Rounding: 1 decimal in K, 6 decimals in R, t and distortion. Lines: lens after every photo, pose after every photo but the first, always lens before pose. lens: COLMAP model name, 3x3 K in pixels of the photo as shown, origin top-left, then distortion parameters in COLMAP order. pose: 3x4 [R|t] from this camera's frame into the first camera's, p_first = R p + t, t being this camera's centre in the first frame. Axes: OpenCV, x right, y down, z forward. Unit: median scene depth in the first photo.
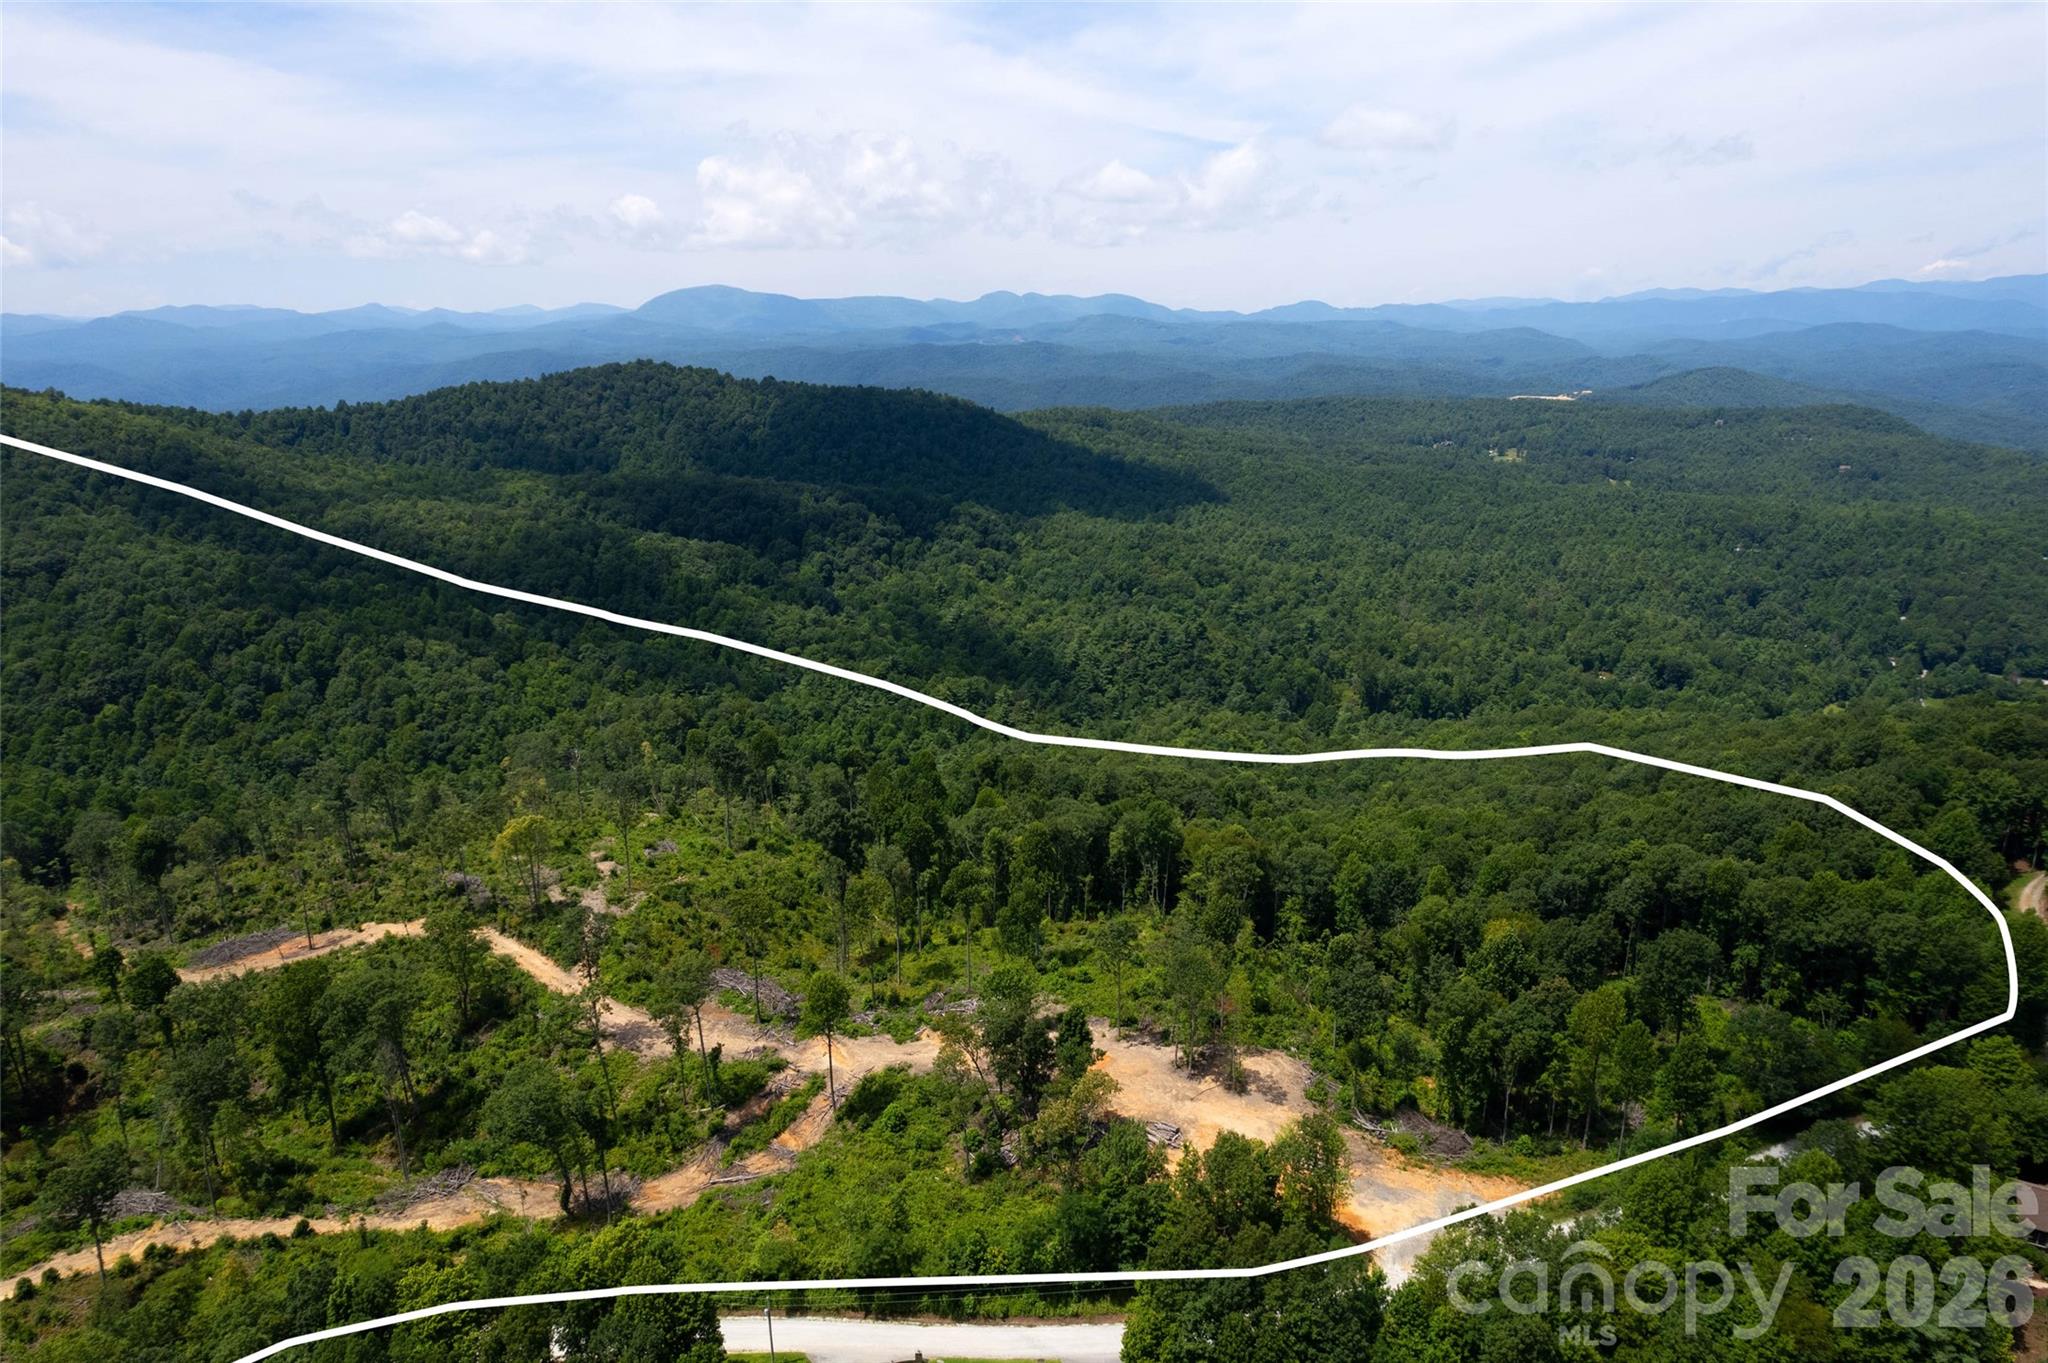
lens RADIAL K [[1302.7, 0, 1034.8], [0, 1302.7, 680.5], [0, 0, 1]] dist [-0.081649, 0.070065]
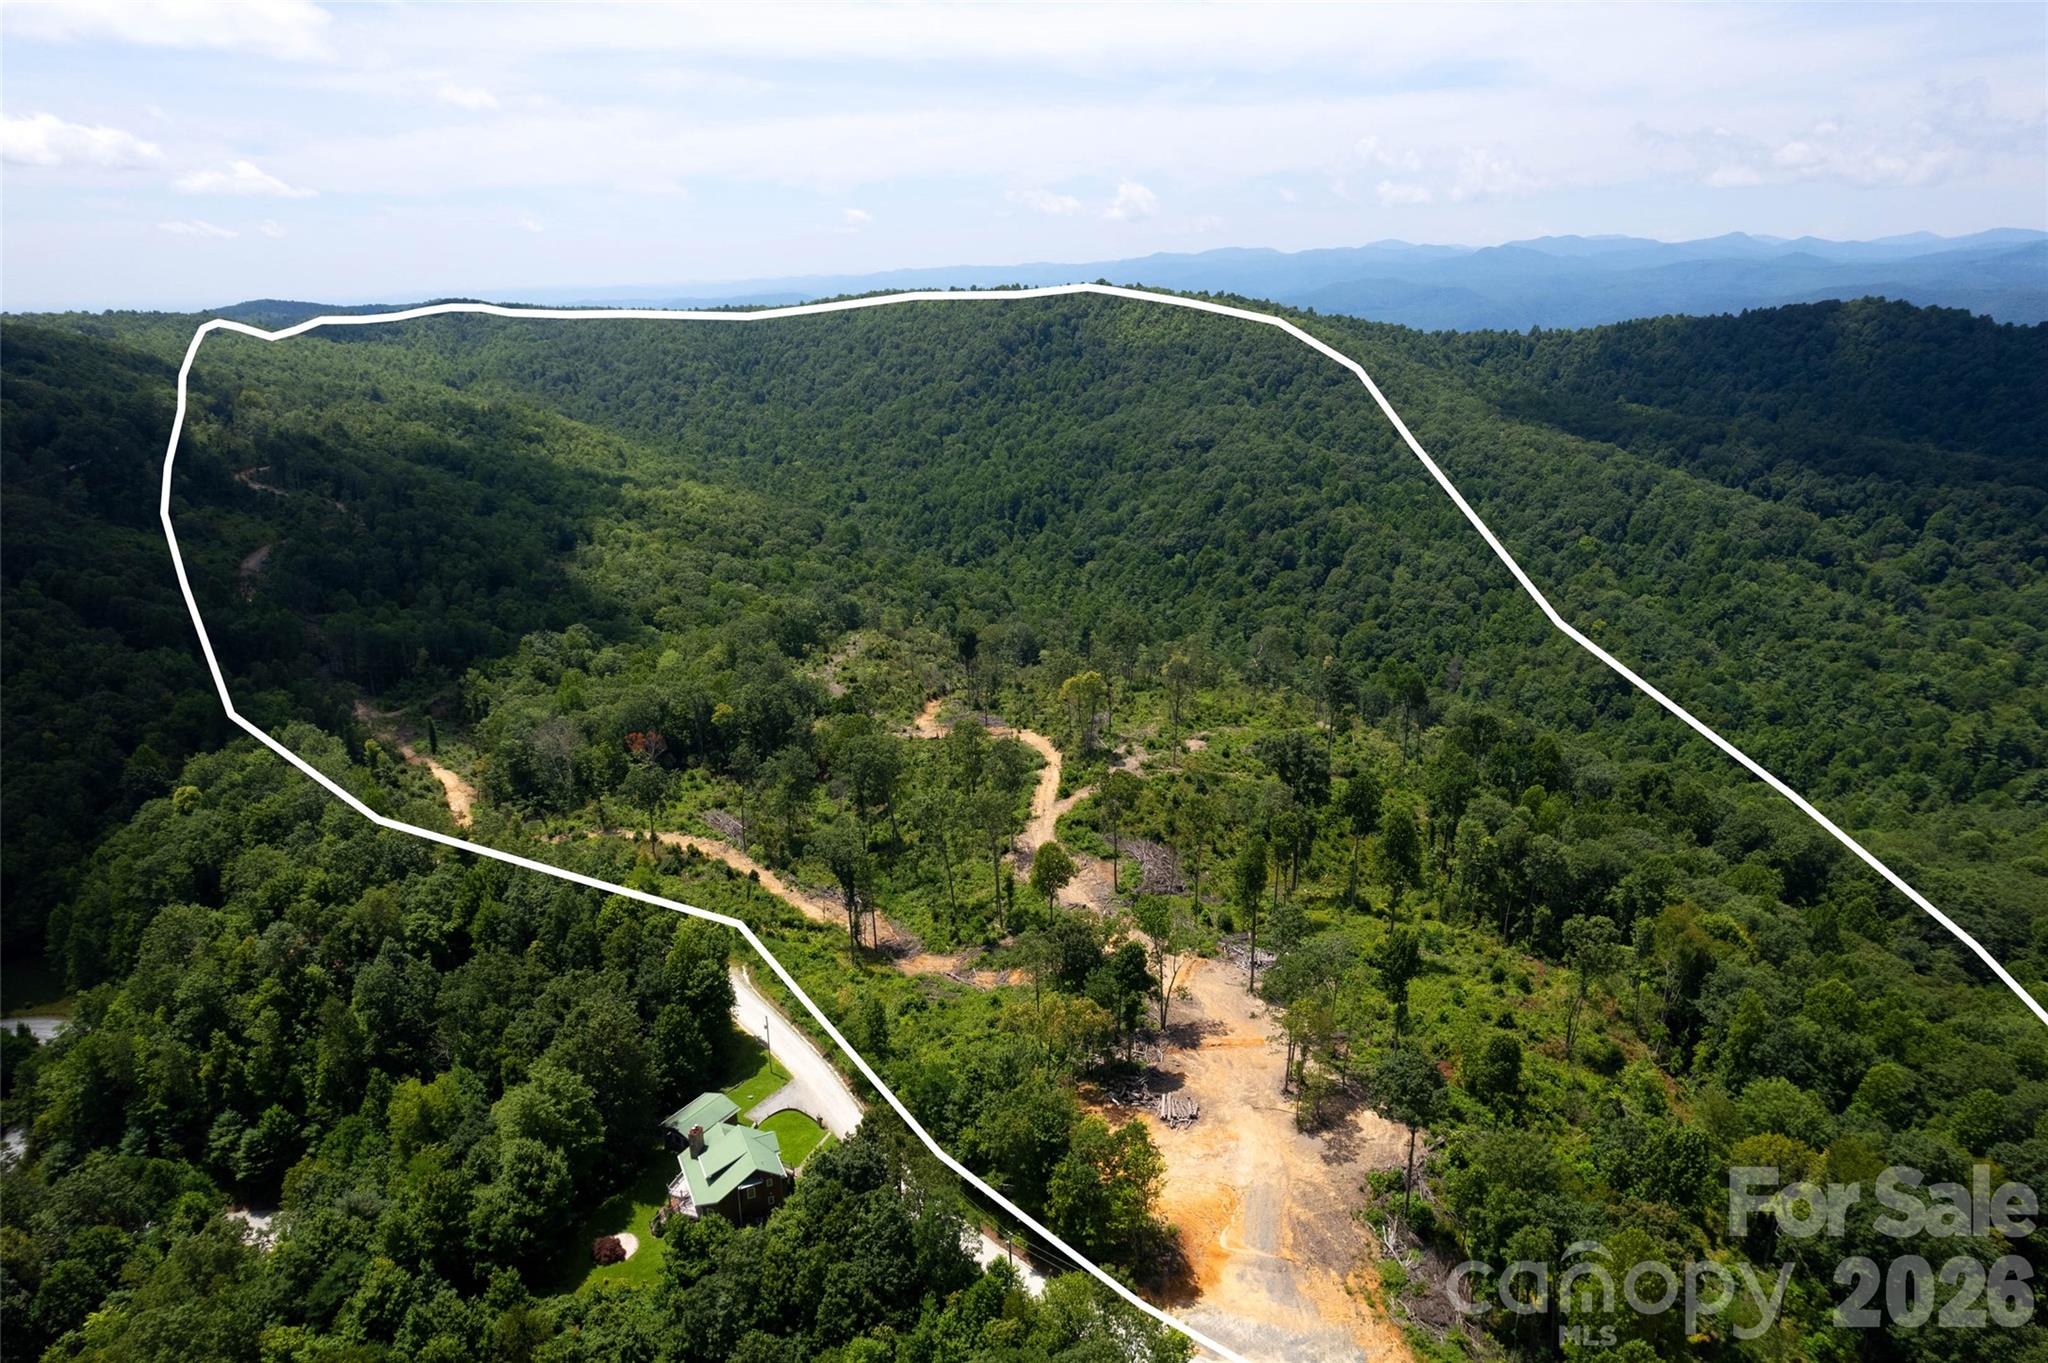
lens RADIAL K [[1283.9, 0, 1031.8], [0, 1283.9, 669.1], [0, 0, 1]] dist [-0.072495, 0.058282]
pose [[0.587756, 0.243249, -0.771604, 0.125381], [-0.206776, 0.967220, 0.147409, -0.017461], [0.782168, 0.072909, 0.618787, 0.061949]]
